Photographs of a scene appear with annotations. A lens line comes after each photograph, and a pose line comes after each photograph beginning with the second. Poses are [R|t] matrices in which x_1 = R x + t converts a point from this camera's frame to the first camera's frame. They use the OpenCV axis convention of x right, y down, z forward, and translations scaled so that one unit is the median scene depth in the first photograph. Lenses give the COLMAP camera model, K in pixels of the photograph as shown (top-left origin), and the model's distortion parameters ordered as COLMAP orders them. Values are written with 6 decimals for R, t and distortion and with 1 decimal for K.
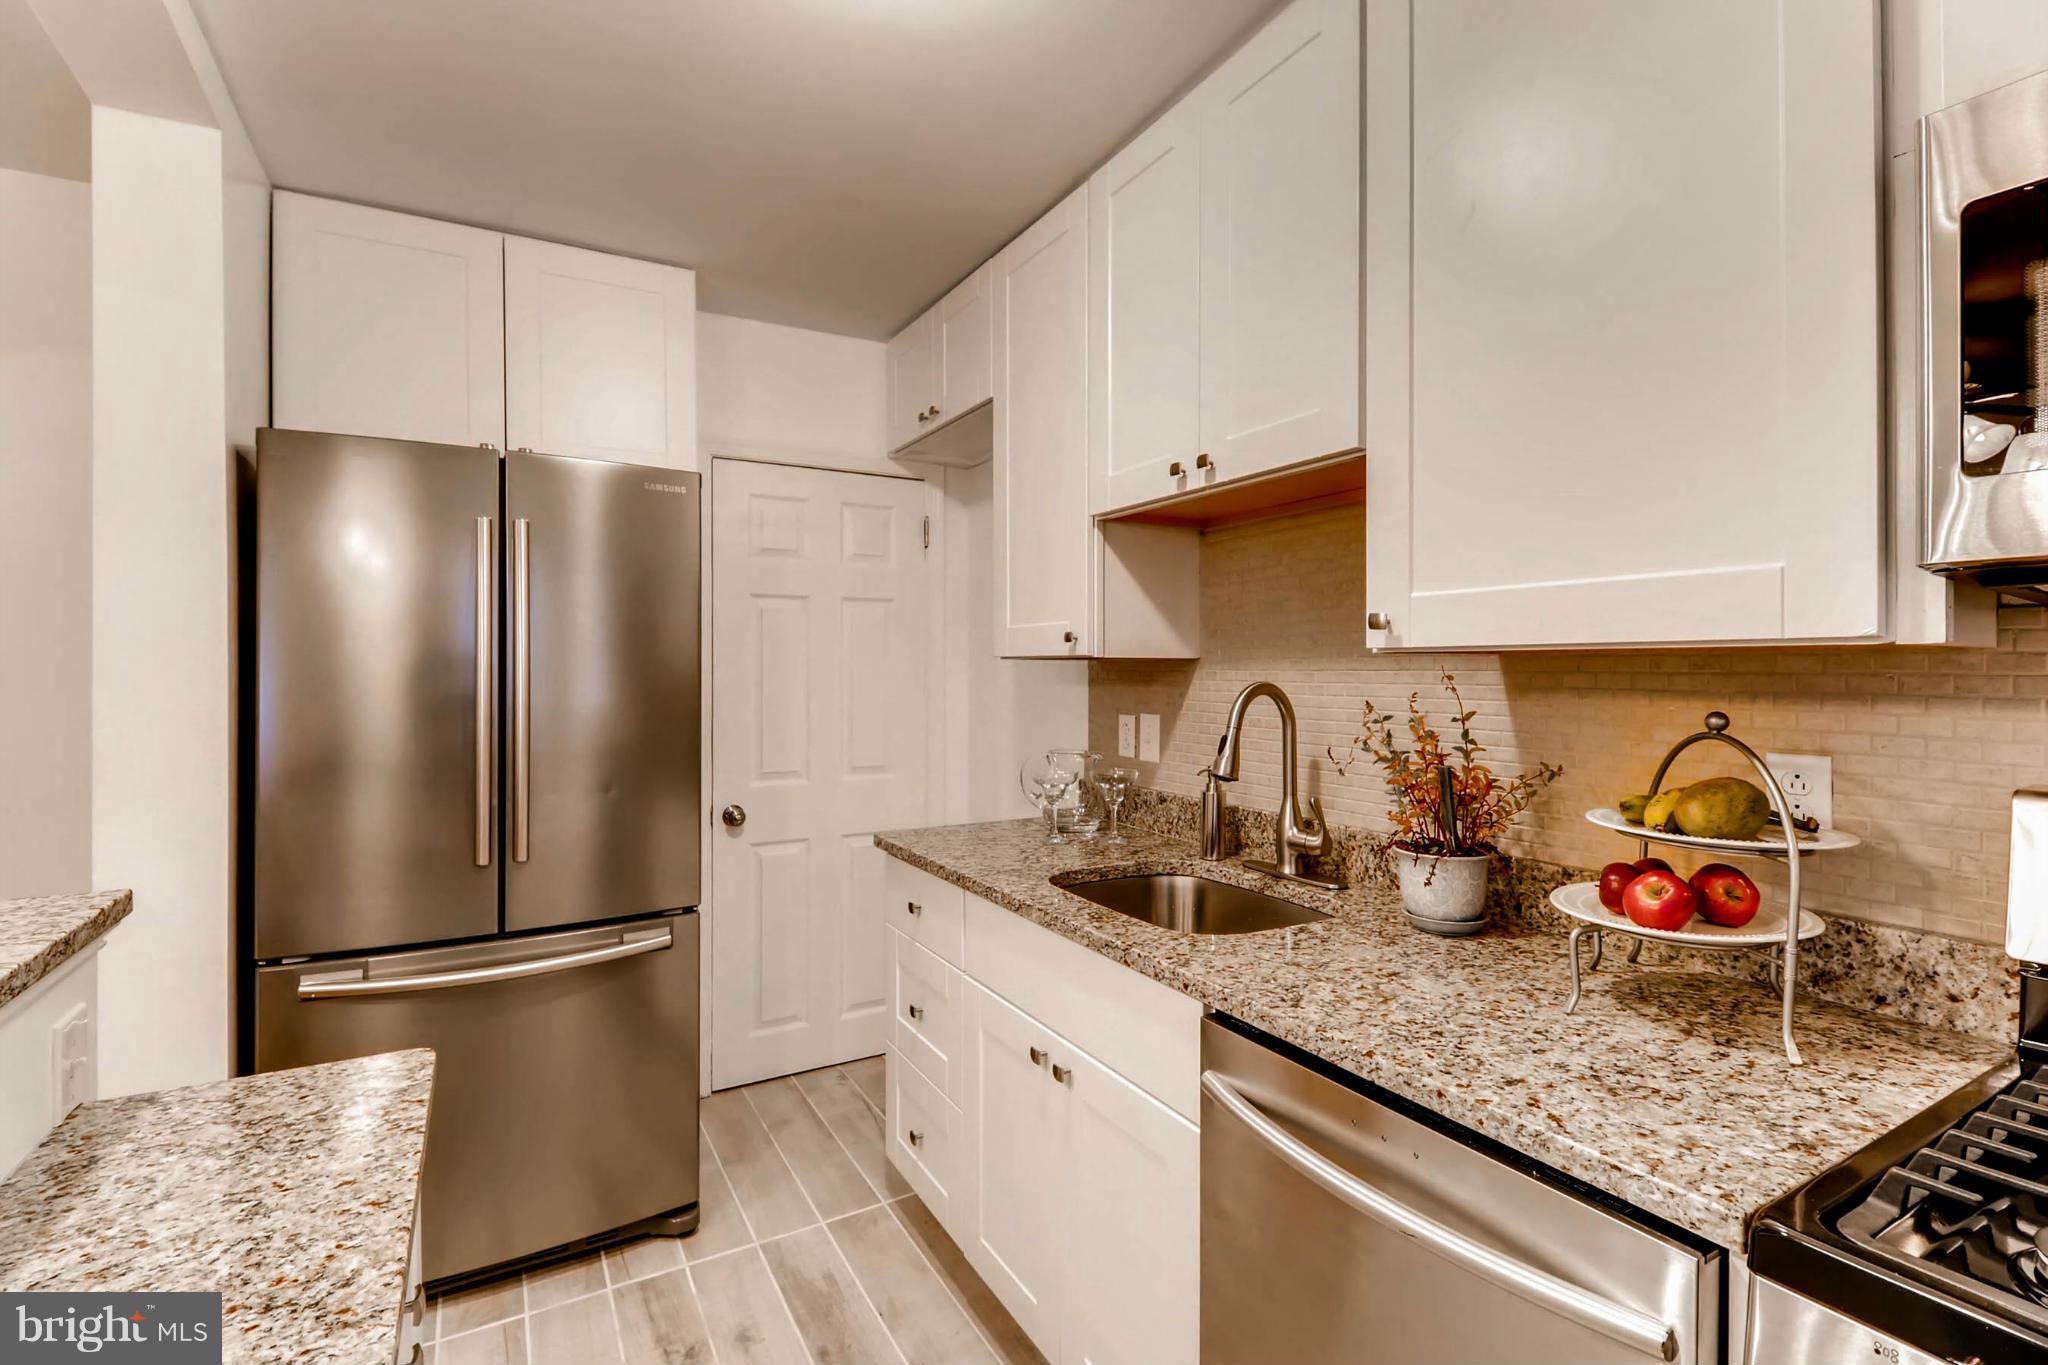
lens RADIAL K [[948.6, 0, 1028.3], [0, 948.6, 677.9], [0, 0, 1]] dist [0.027051, -0.018362]
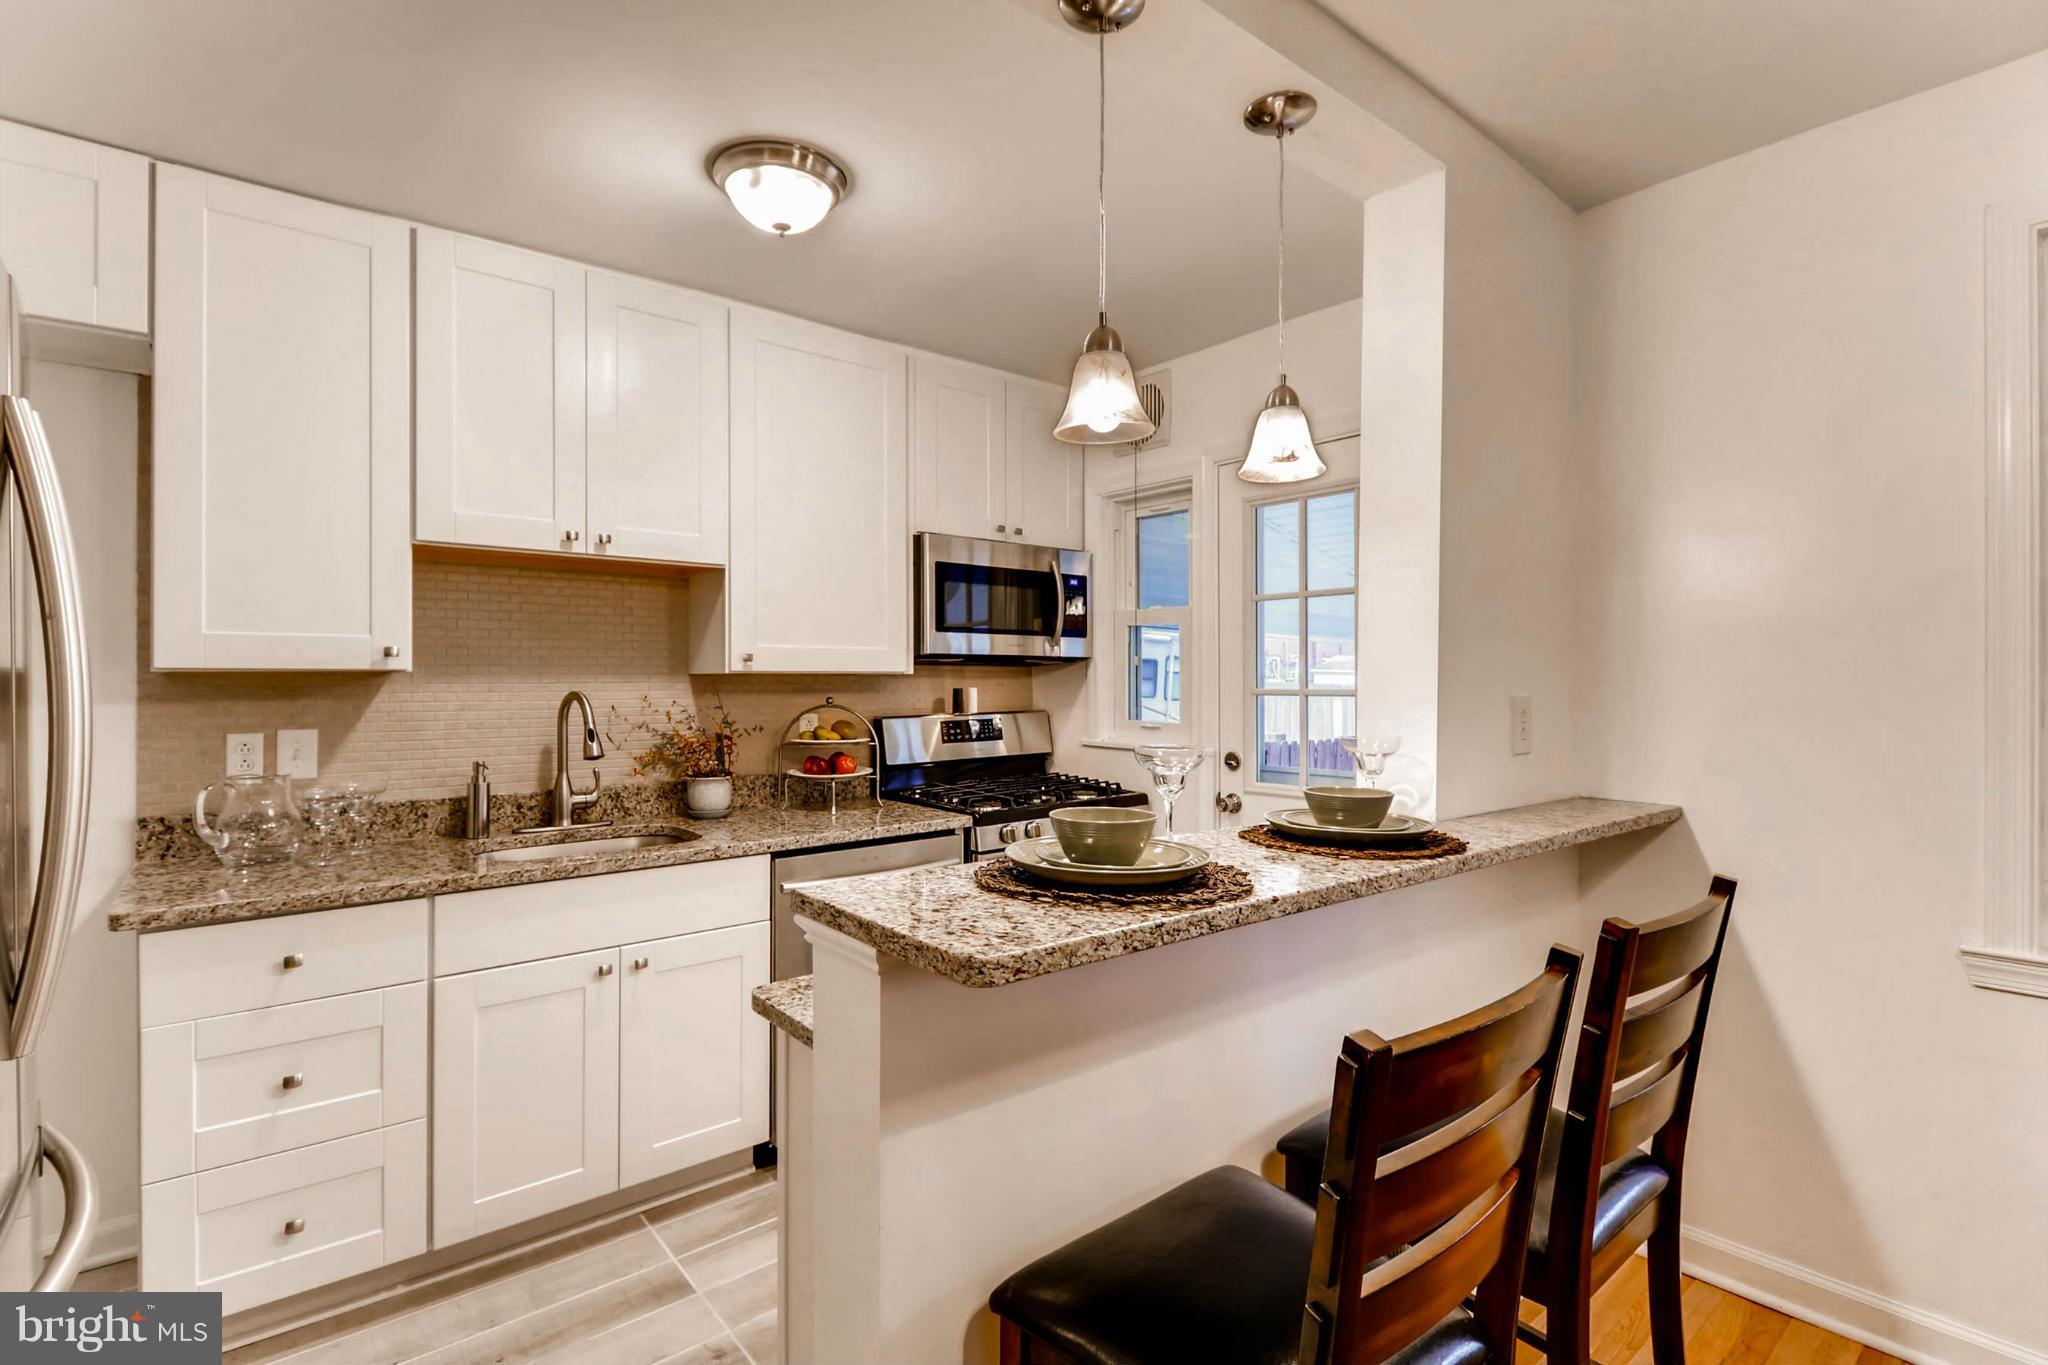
lens RADIAL K [[948.6, 0, 1028.3], [0, 948.6, 677.9], [0, 0, 1]] dist [0.027051, -0.018362]
pose [[-0.179651, 0.004404, 0.983721, -1.549049], [0.012452, 0.999920, -0.002202, -0.004423], [-0.983652, 0.011854, -0.179691, 0.712794]]
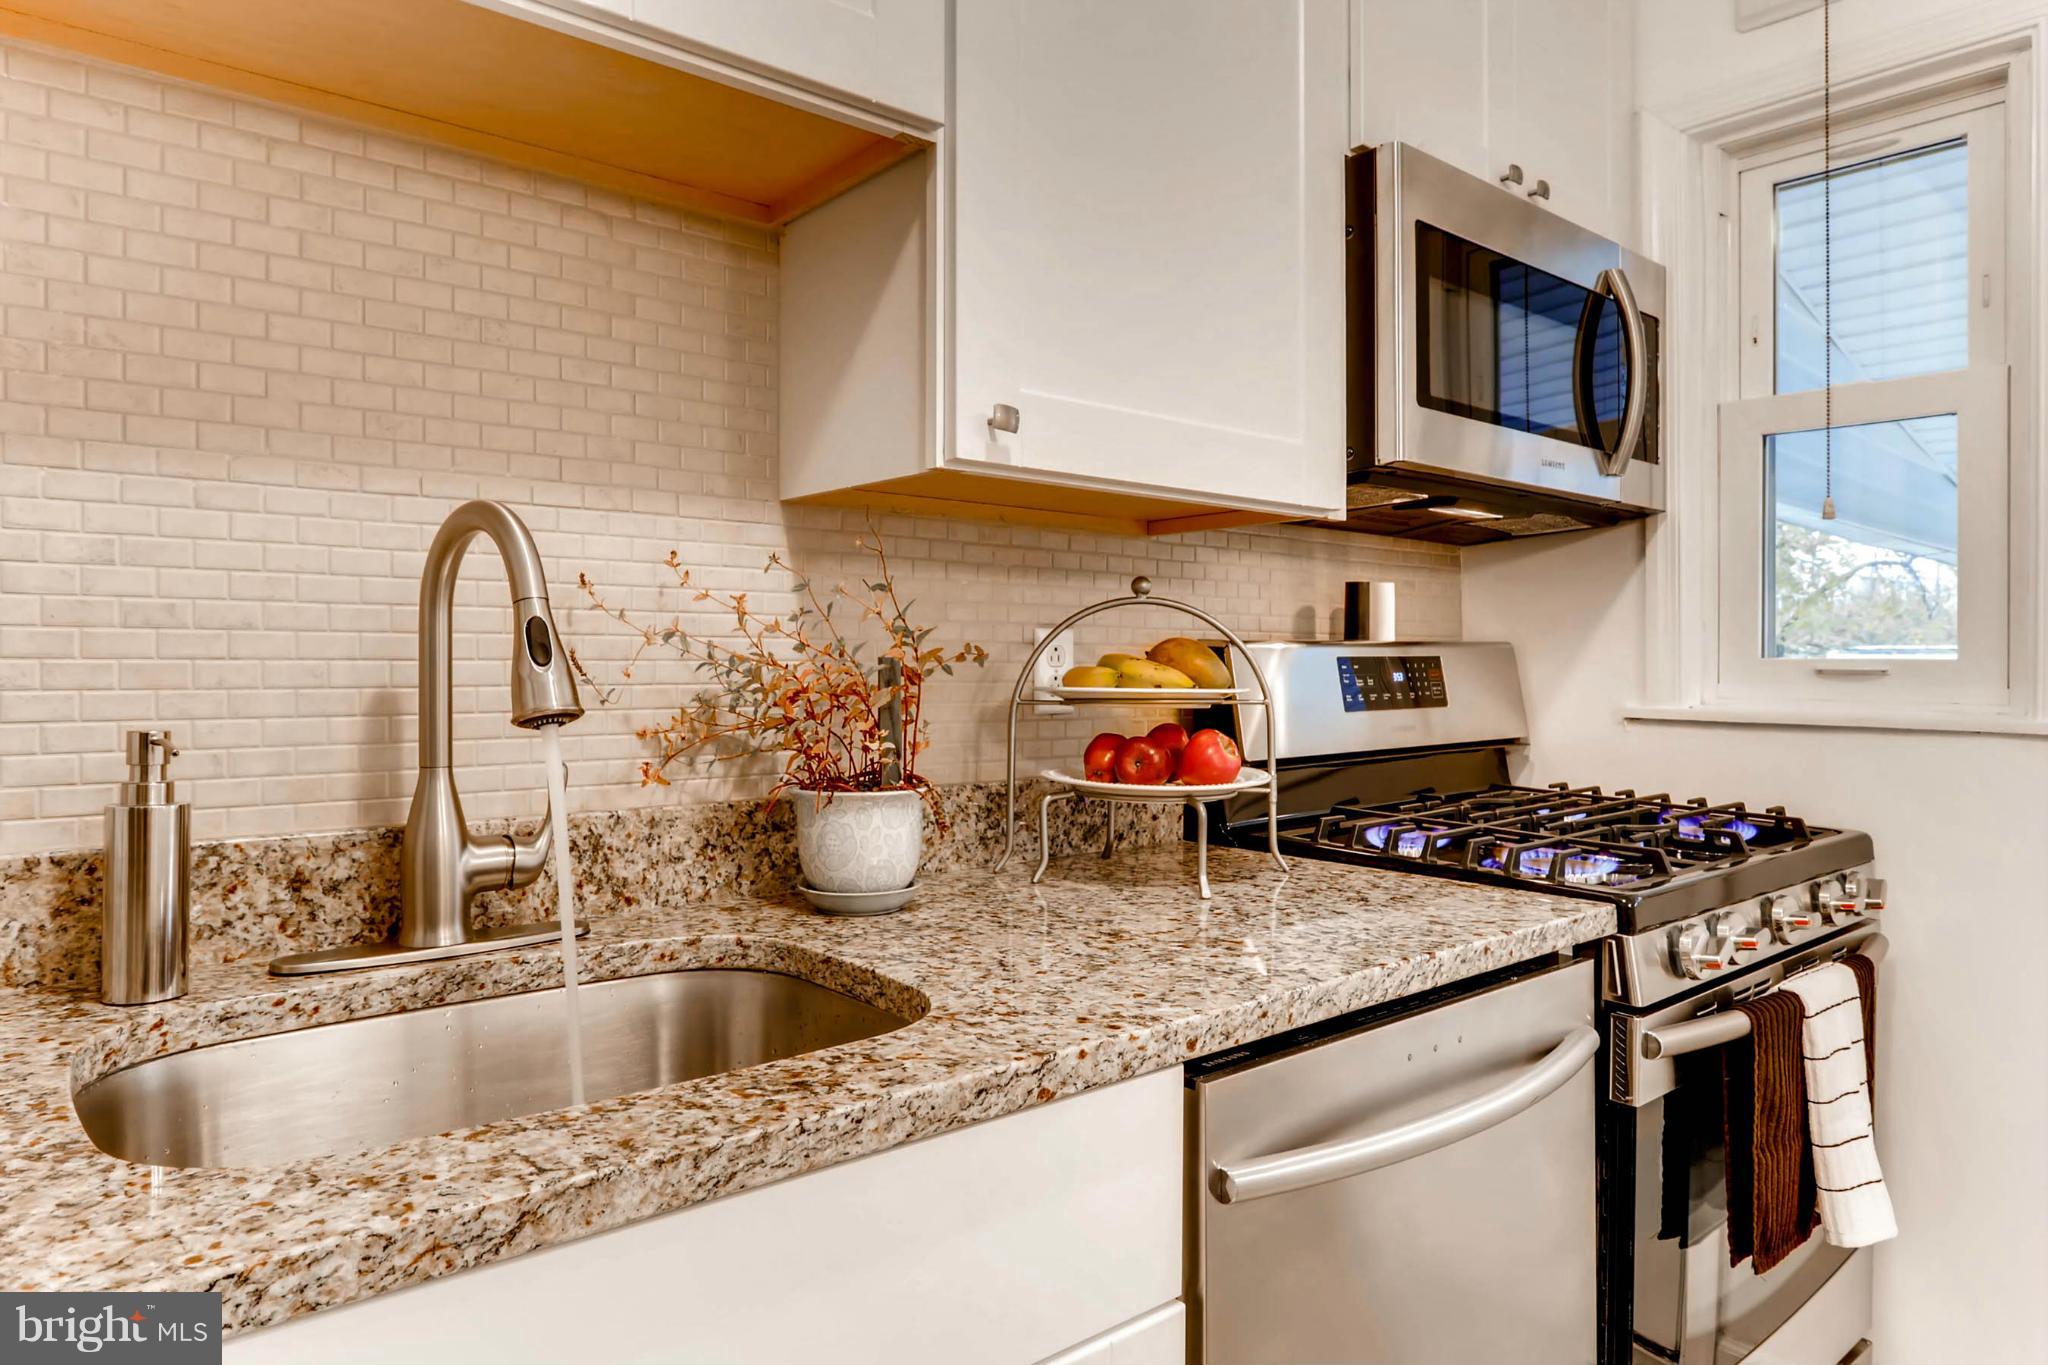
lens RADIAL K [[1258.2, 0, 1031.1], [0, 1258.2, 668.0], [0, 0, 1]] dist [-0.004964, -0.001099]
pose [[-0.188309, 0.000571, 0.982110, -0.429486], [0.010130, 0.999948, 0.001361, 0.098418], [-0.982058, 0.010205, -0.188305, 1.045058]]
